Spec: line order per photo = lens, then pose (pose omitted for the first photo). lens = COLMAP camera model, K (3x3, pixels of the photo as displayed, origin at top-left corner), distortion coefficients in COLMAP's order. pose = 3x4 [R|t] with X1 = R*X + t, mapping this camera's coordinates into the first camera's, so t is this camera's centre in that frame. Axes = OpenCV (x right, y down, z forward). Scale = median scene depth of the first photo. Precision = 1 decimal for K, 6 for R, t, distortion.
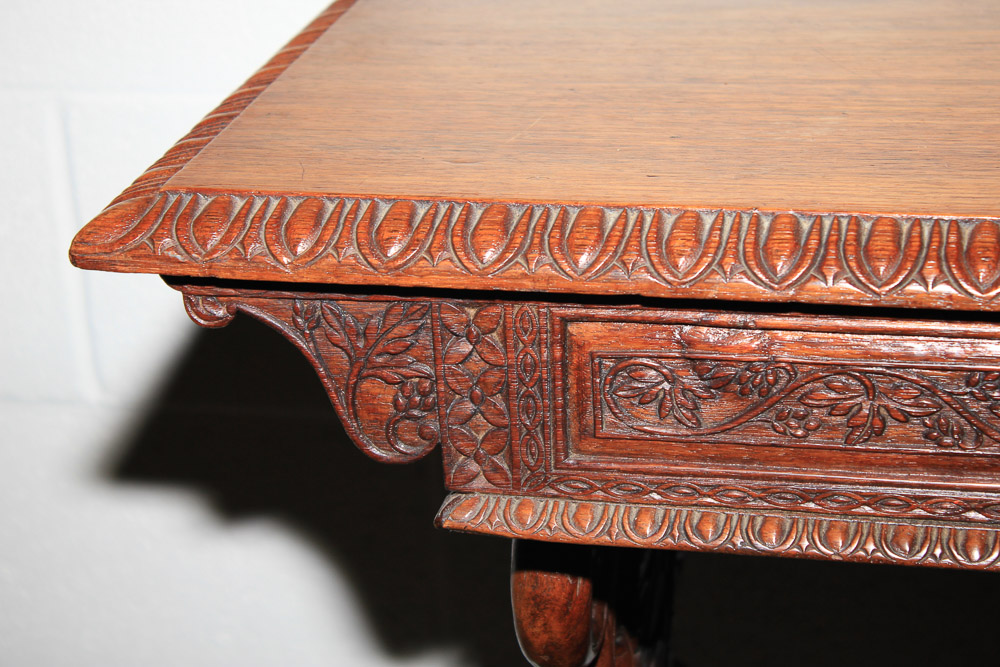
lens RADIAL K [[2363.4, 0, 500.0], [0, 2363.4, 333.5], [0, 0, 1]] dist [0.072415, 0.166581]
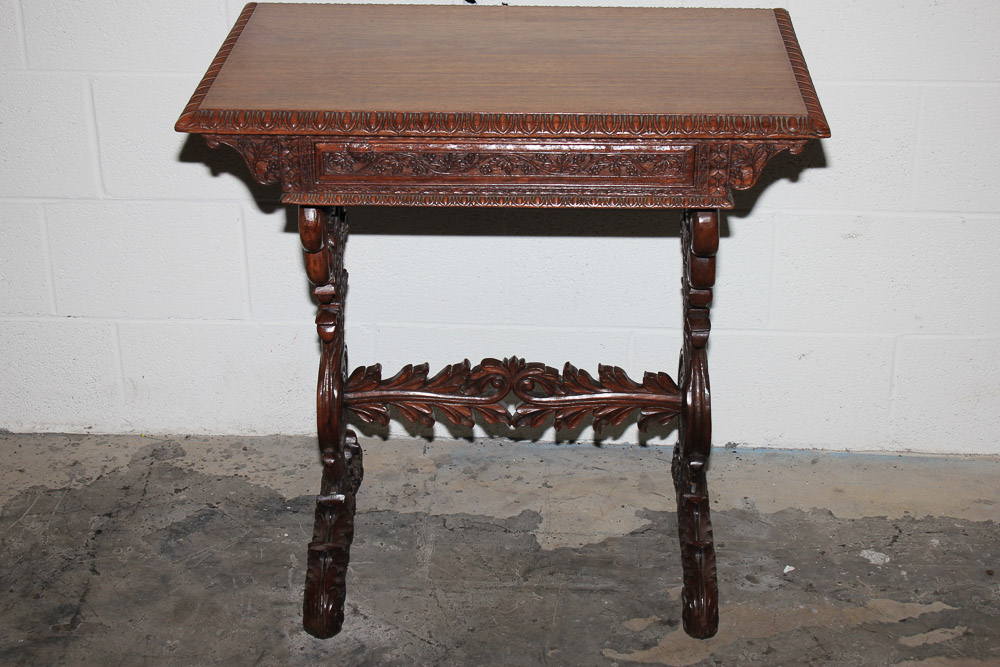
lens RADIAL K [[1817.9, 0, 500.0], [0, 1817.9, 333.5], [0, 0, 1]] dist [0.016872, -0.017237]
pose [[0.983935, -0.044055, 0.173008, -0.189706], [0.032968, 0.997245, 0.066443, 0.110236], [-0.175459, -0.059672, 0.982677, -1.823775]]
